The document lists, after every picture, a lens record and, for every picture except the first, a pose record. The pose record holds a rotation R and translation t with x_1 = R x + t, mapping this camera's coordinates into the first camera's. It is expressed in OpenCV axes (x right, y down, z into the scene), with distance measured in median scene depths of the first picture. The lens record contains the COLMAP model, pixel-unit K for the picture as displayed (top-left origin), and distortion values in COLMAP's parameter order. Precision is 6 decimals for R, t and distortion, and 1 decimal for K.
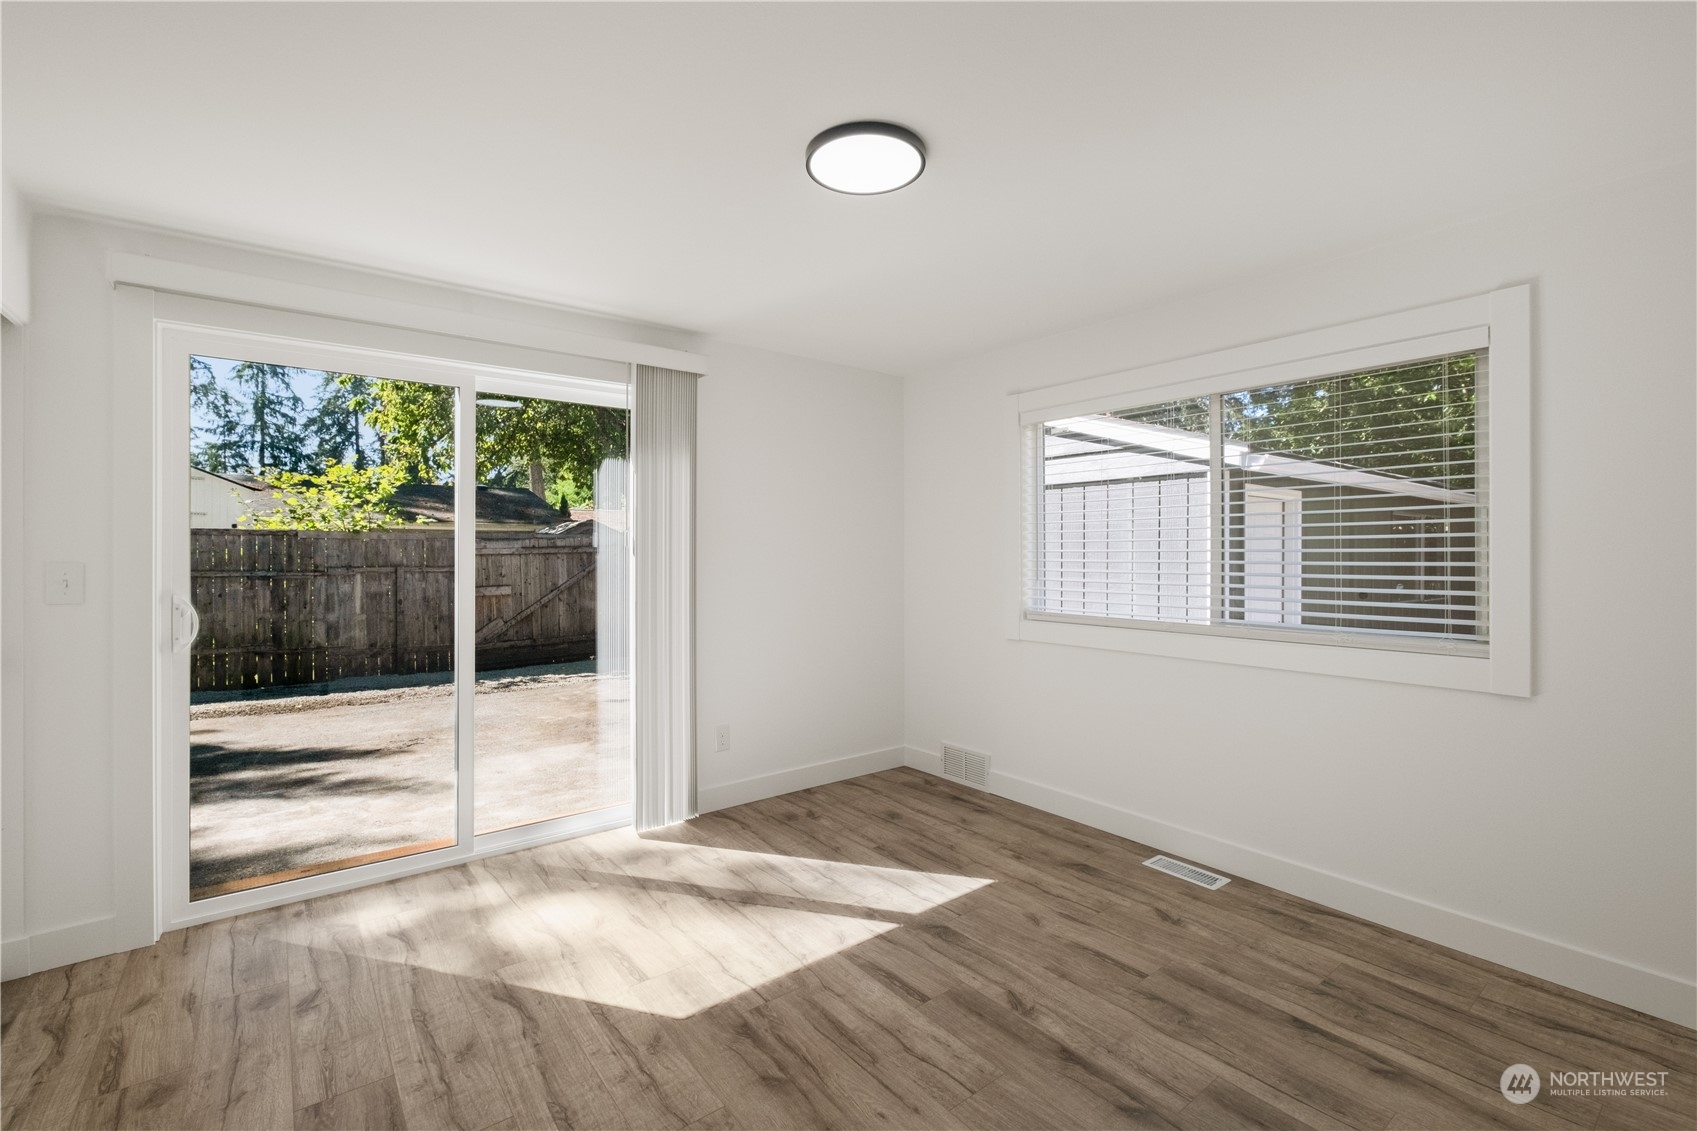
lens RADIAL K [[732.9, 0, 842.7], [0, 732.9, 556.1], [0, 0, 1]] dist [-0.002605, -0.000259]
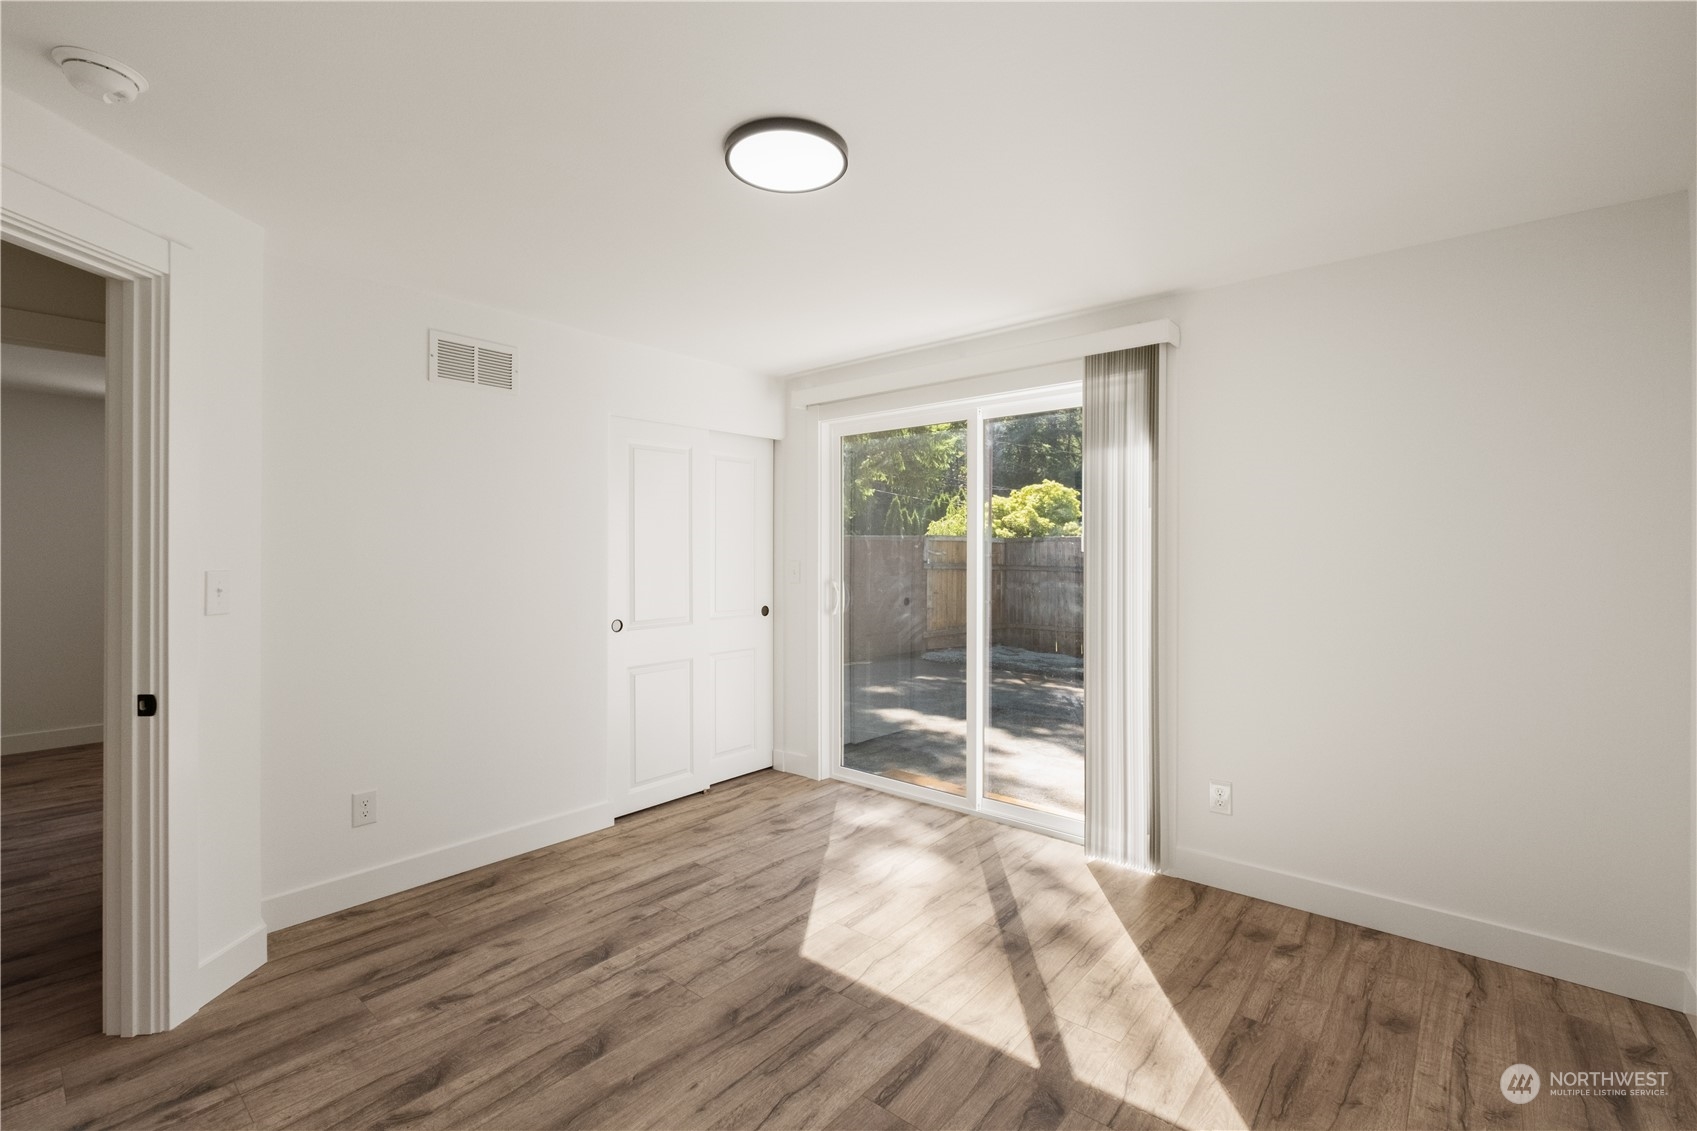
lens RADIAL K [[748.0, 0, 847.3], [0, 748.0, 553.3], [0, 0, 1]] dist [-0.008688, 0.000042]
pose [[0.207439, -0.000106, -0.978248, 0.742988], [-0.008886, 0.999959, -0.001993, -0.006113], [0.978208, 0.009106, 0.207429, 0.633037]]
